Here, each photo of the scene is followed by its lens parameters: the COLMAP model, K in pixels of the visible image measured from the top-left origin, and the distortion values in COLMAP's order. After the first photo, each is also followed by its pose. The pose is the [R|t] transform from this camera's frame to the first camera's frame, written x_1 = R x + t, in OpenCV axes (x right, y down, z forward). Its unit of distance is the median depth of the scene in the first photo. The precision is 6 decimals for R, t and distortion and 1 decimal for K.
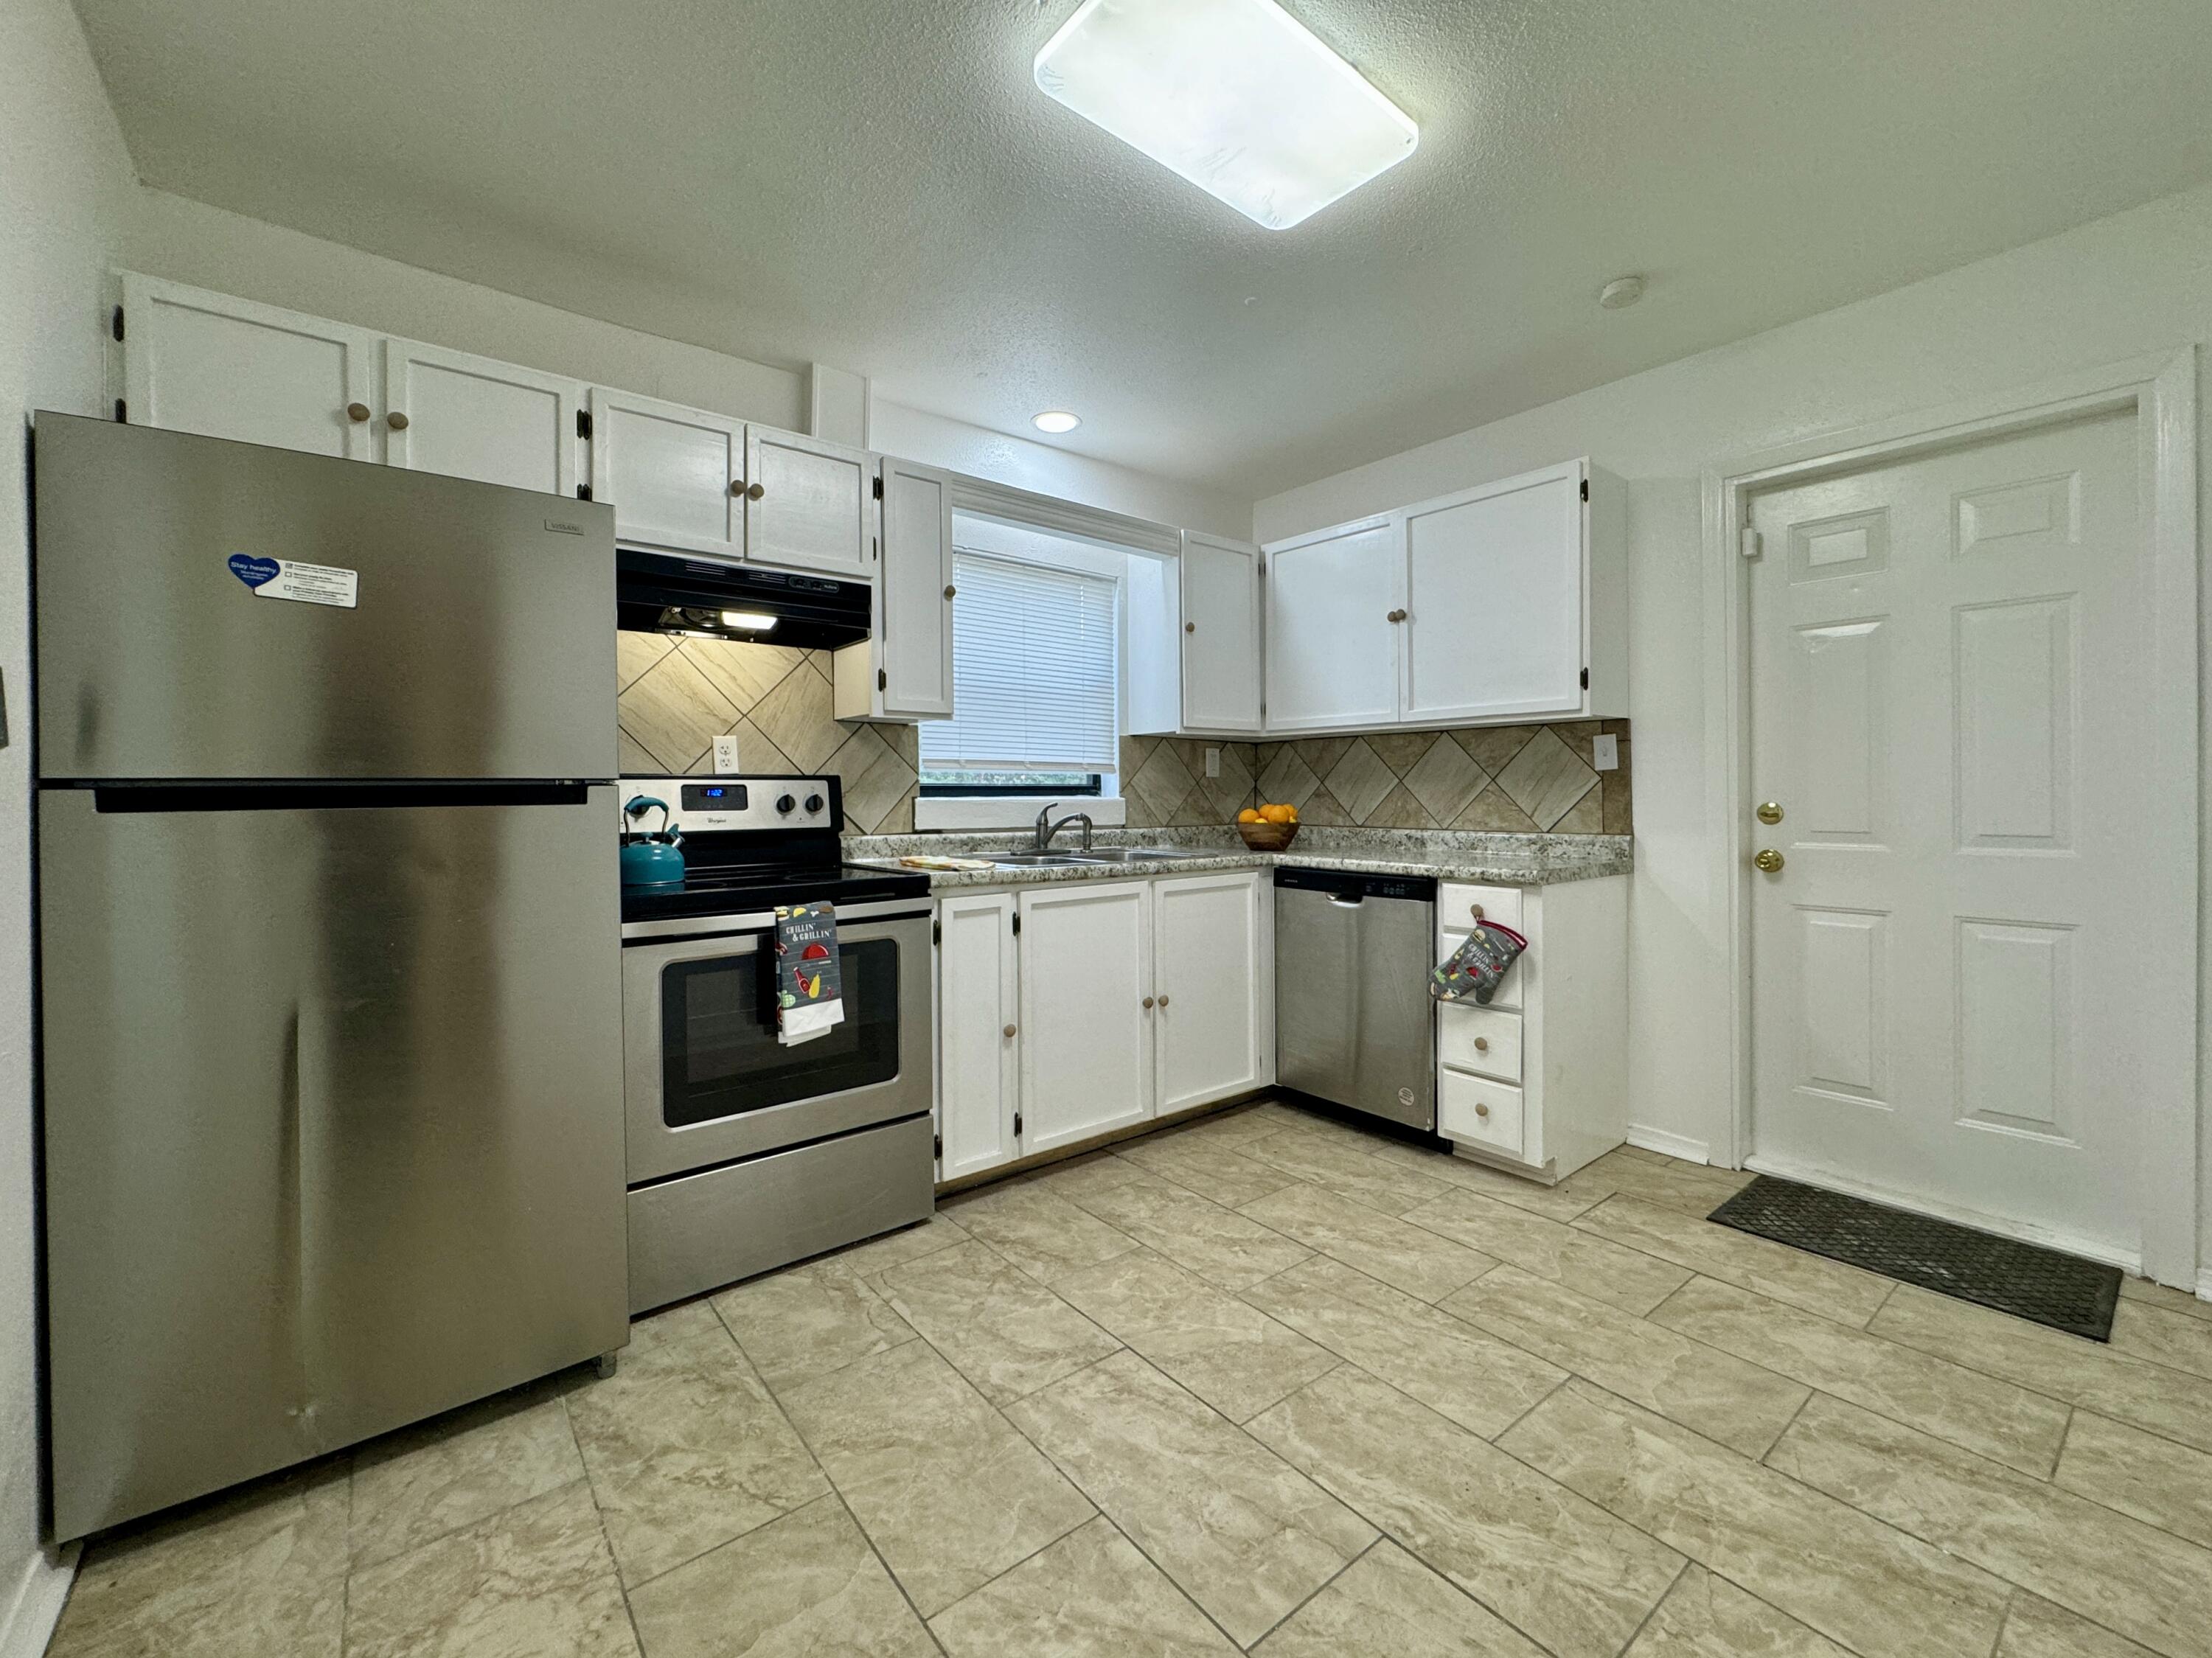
lens RADIAL K [[907.7, 0, 1121.5], [0, 907.7, 802.2], [0, 0, 1]] dist [-0.002184, -0.000149]
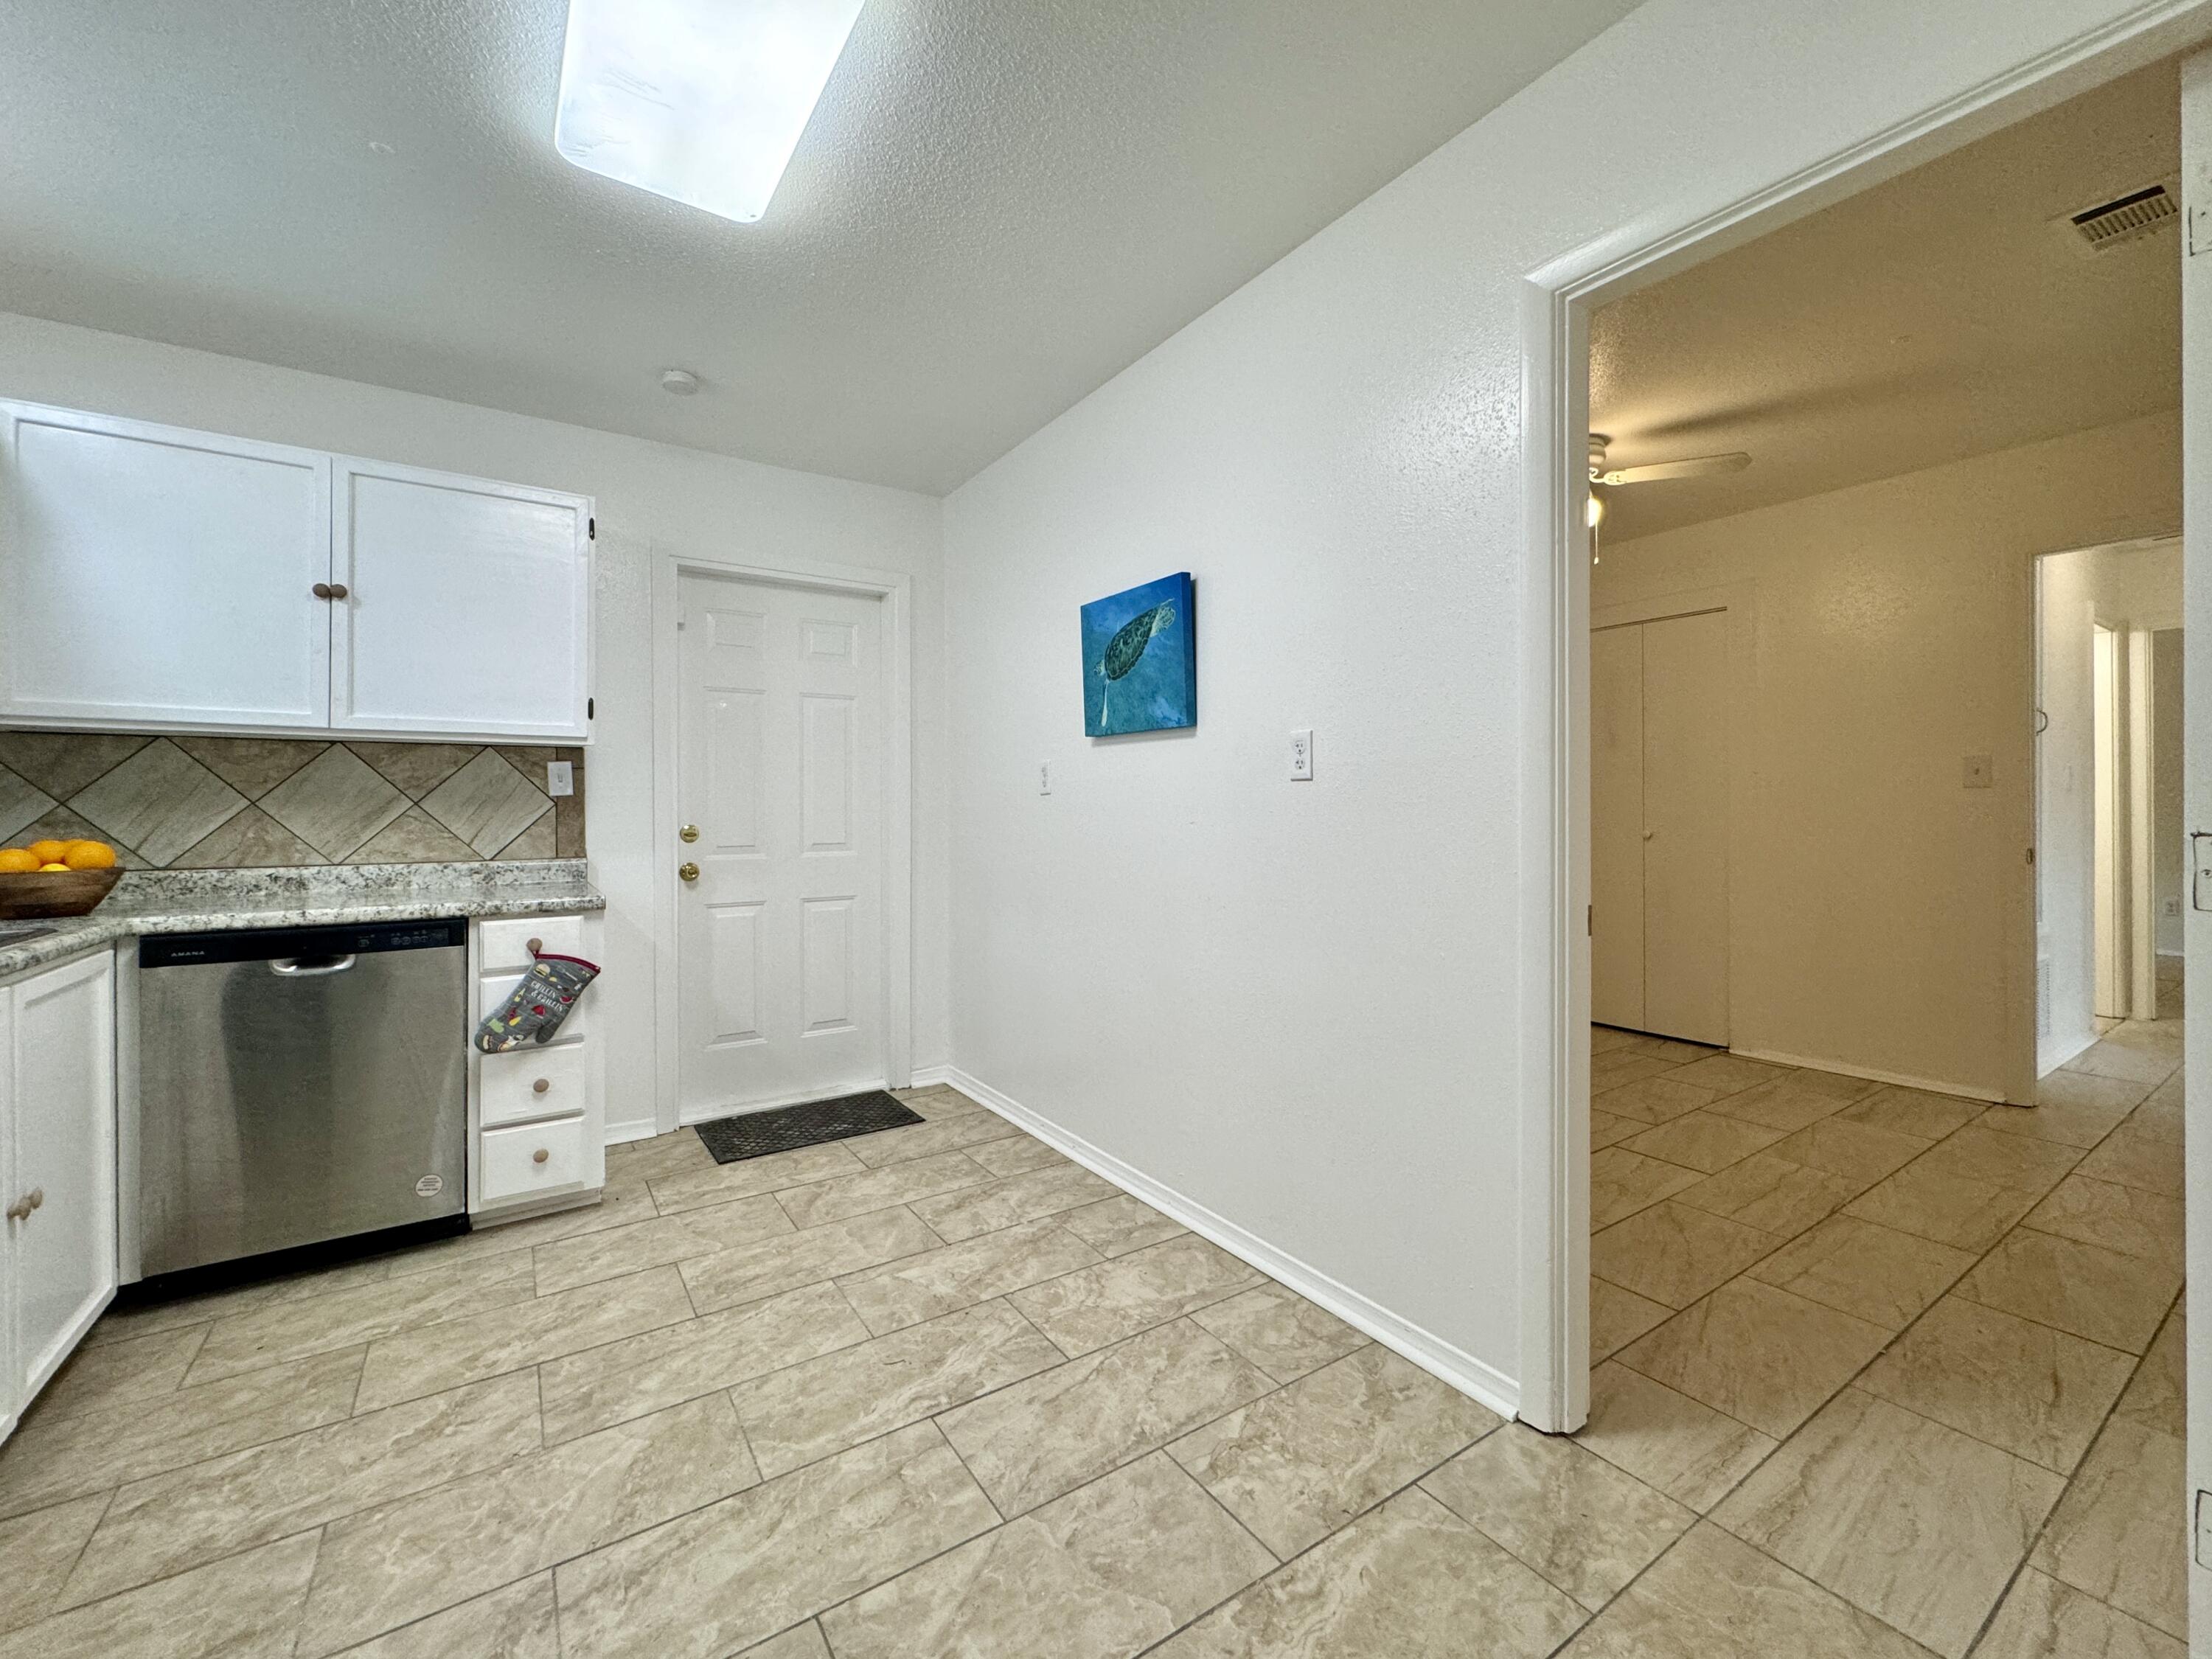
lens RADIAL K [[907.8, 0, 1086.6], [0, 907.8, 809.9], [0, 0, 1]] dist [-0.002184, -0.000149]
pose [[0.109644, 0.002474, 0.993968, -0.559888], [0.011851, 0.999923, -0.003797, -0.011098], [-0.993900, 0.012196, 0.109607, 0.387564]]
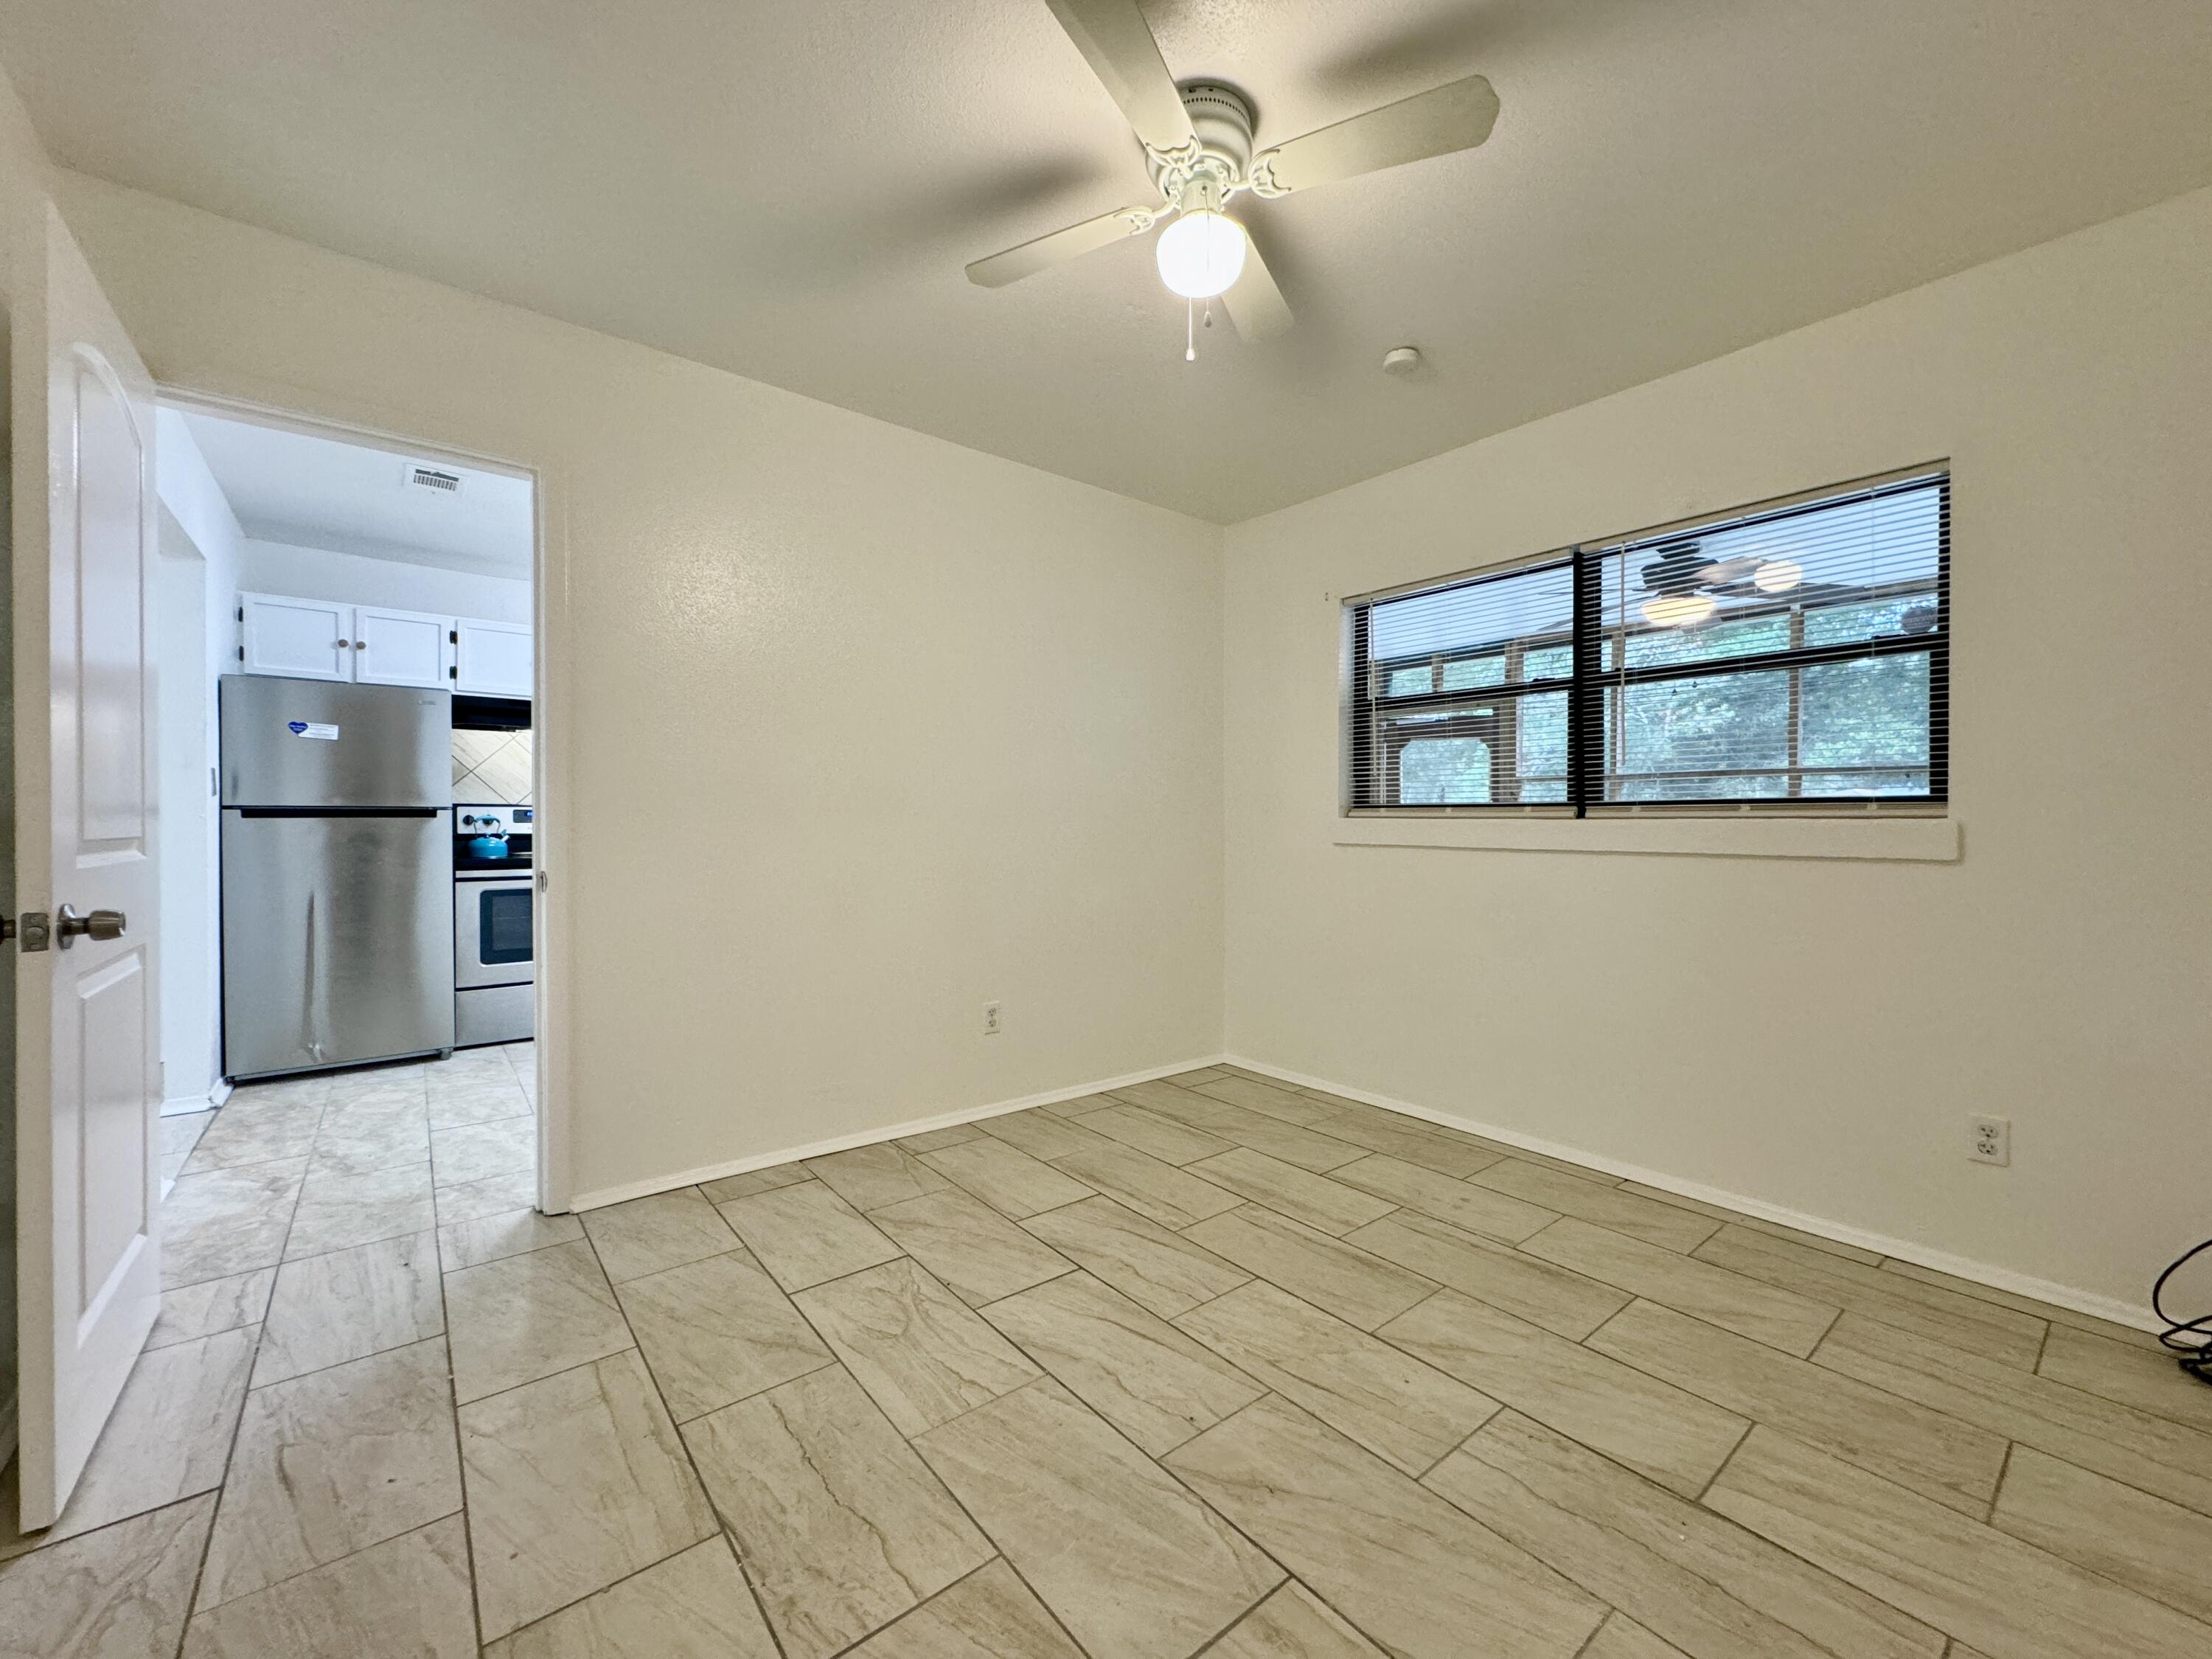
lens RADIAL K [[907.8, 0, 1153.9], [0, 907.8, 837.7], [0, 0, 1]] dist [-0.002184, -0.000149]
pose [[0.999954, 0.009489, 0.001644, 0.984246], [-0.009498, 0.999941, 0.005335, 0.018433], [-0.001593, -0.005350, 0.999984, -1.054894]]
